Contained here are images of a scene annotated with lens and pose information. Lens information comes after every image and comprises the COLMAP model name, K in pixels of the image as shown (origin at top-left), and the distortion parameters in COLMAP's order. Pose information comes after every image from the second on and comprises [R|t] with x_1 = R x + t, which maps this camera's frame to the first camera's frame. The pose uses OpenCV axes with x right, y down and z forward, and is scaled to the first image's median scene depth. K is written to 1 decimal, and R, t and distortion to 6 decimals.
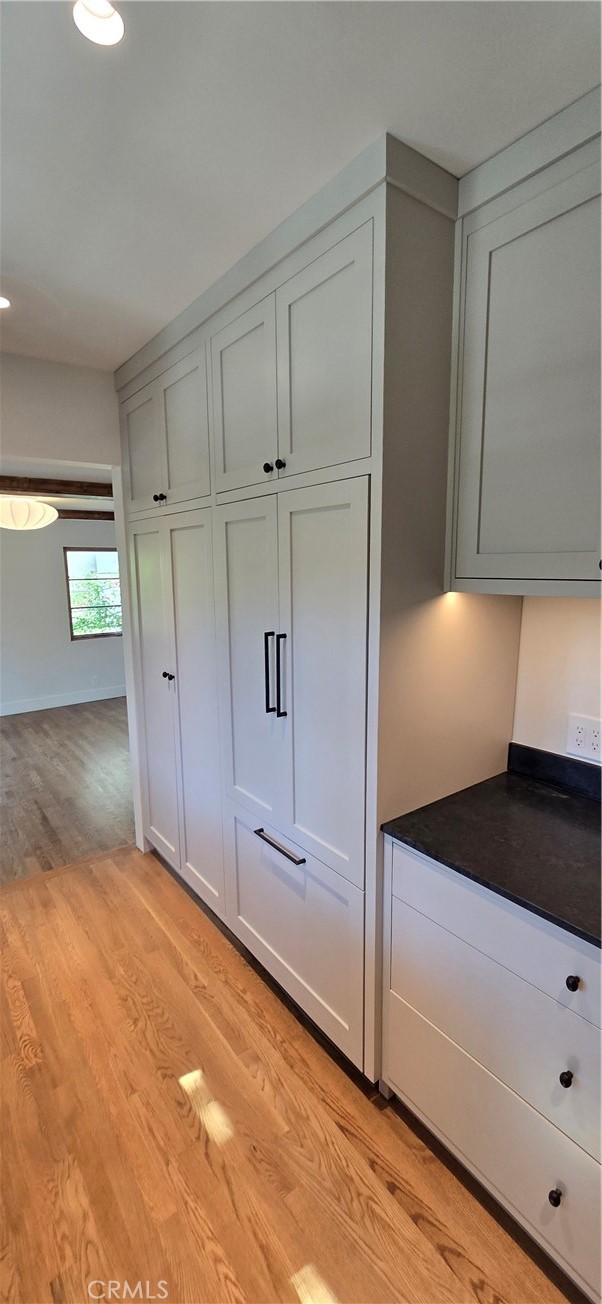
lens RADIAL K [[532.1, 0, 299.1], [0, 532.1, 655.4], [0, 0, 1]] dist [-0.011811, 0.003403]
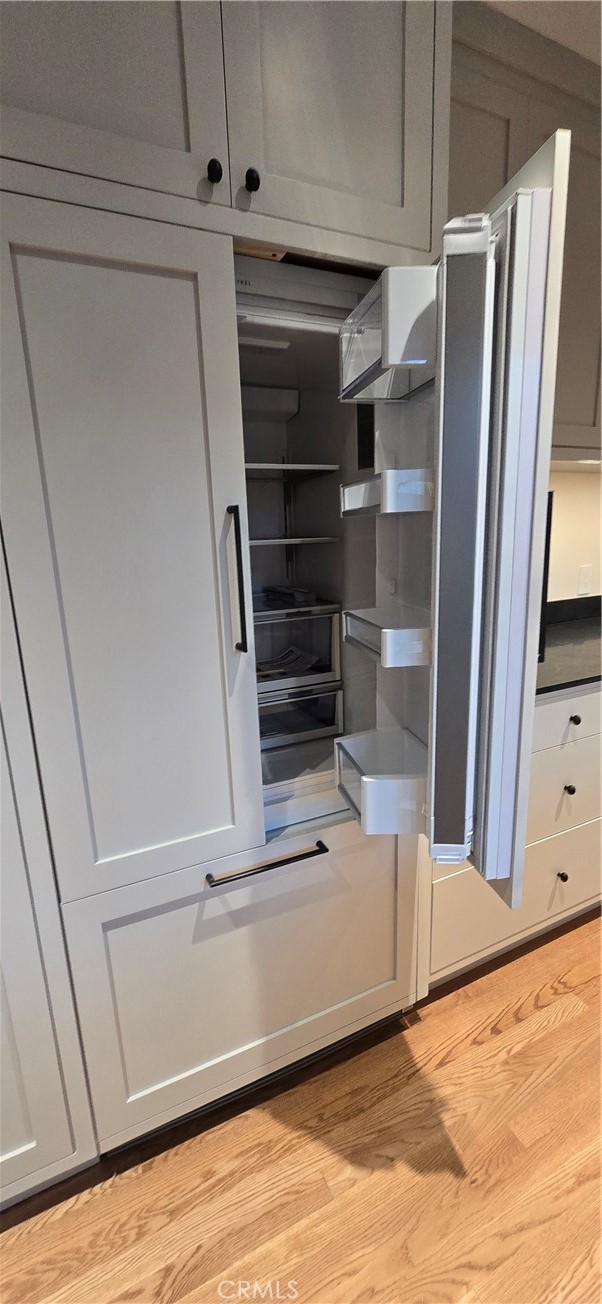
lens RADIAL K [[532.1, 0, 304.7], [0, 532.1, 649.3], [0, 0, 1]] dist [-0.011811, 0.003403]
pose [[0.189438, -0.214416, 0.958196, -0.669048], [0.191418, 0.965207, 0.178141, 0.019254], [-0.963054, 0.149669, 0.223890, 0.923184]]
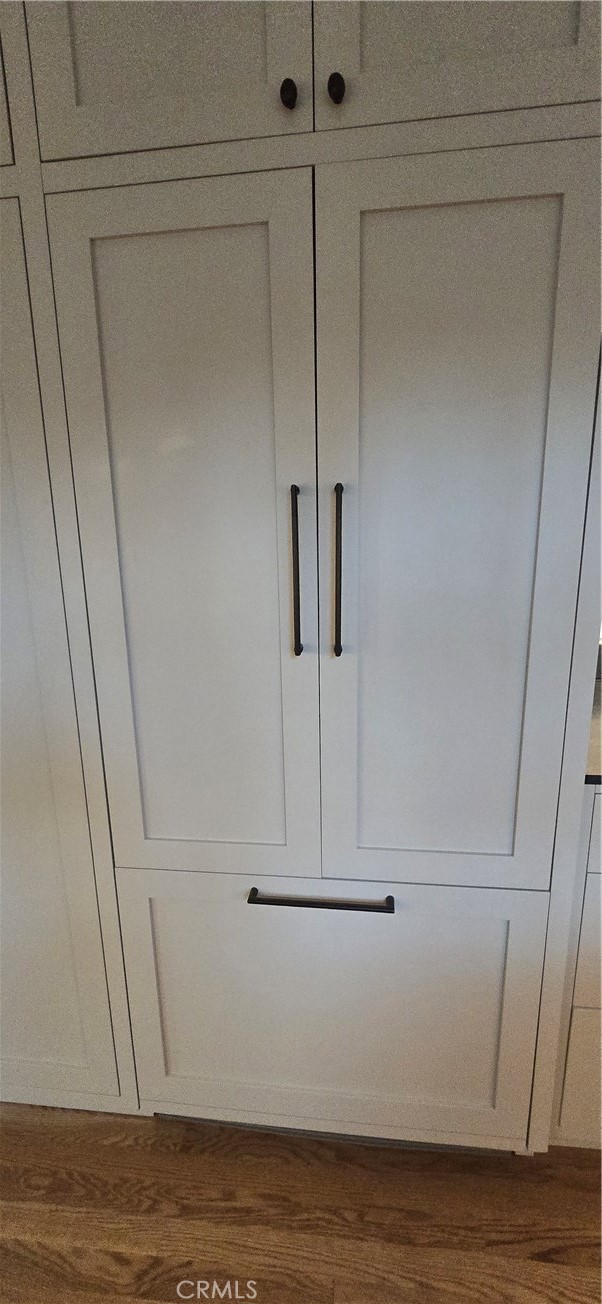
lens RADIAL K [[532.1, 0, 296.6], [0, 532.1, 646.0], [0, 0, 1]] dist [-0.011811, 0.003403]
pose [[0.680886, -0.158104, 0.715120, -0.466755], [0.133427, 0.986859, 0.091143, 0.062996], [-0.720133, 0.033358, 0.693034, 0.750872]]
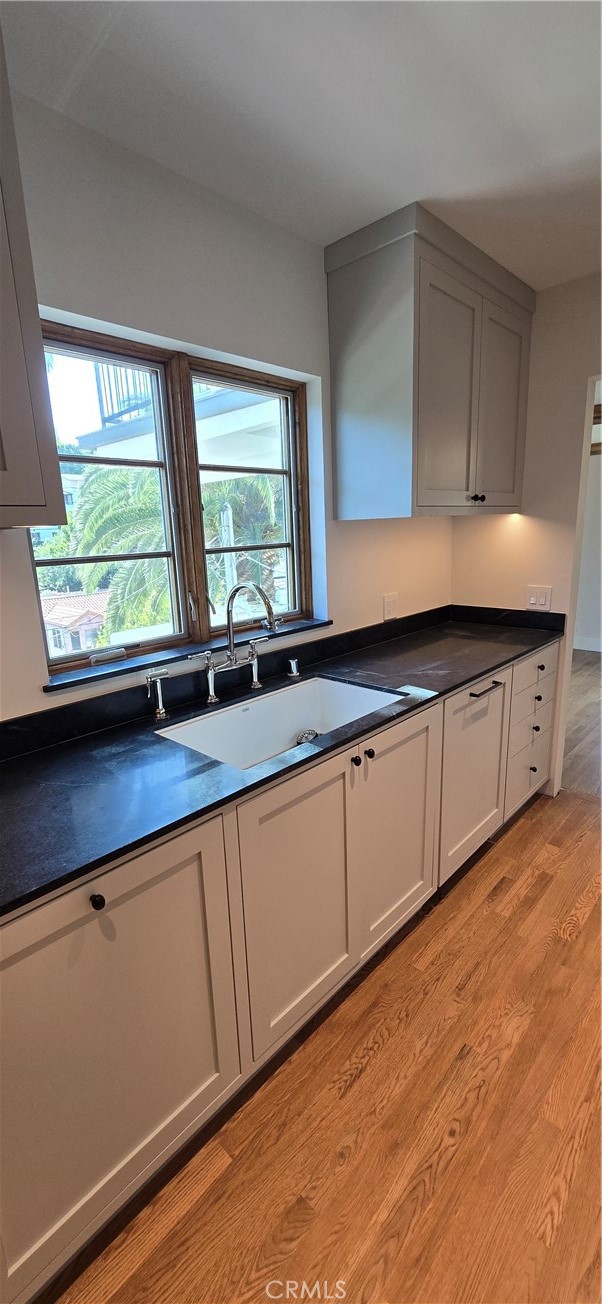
lens RADIAL K [[532.1, 0, 304.2], [0, 532.1, 651.5], [0, 0, 1]] dist [-0.011811, 0.003403]
pose [[0.162064, 0.238391, -0.957552, 0.381408], [-0.127783, 0.967279, 0.219186, 0.009817], [0.978472, 0.086837, 0.187223, 0.219050]]
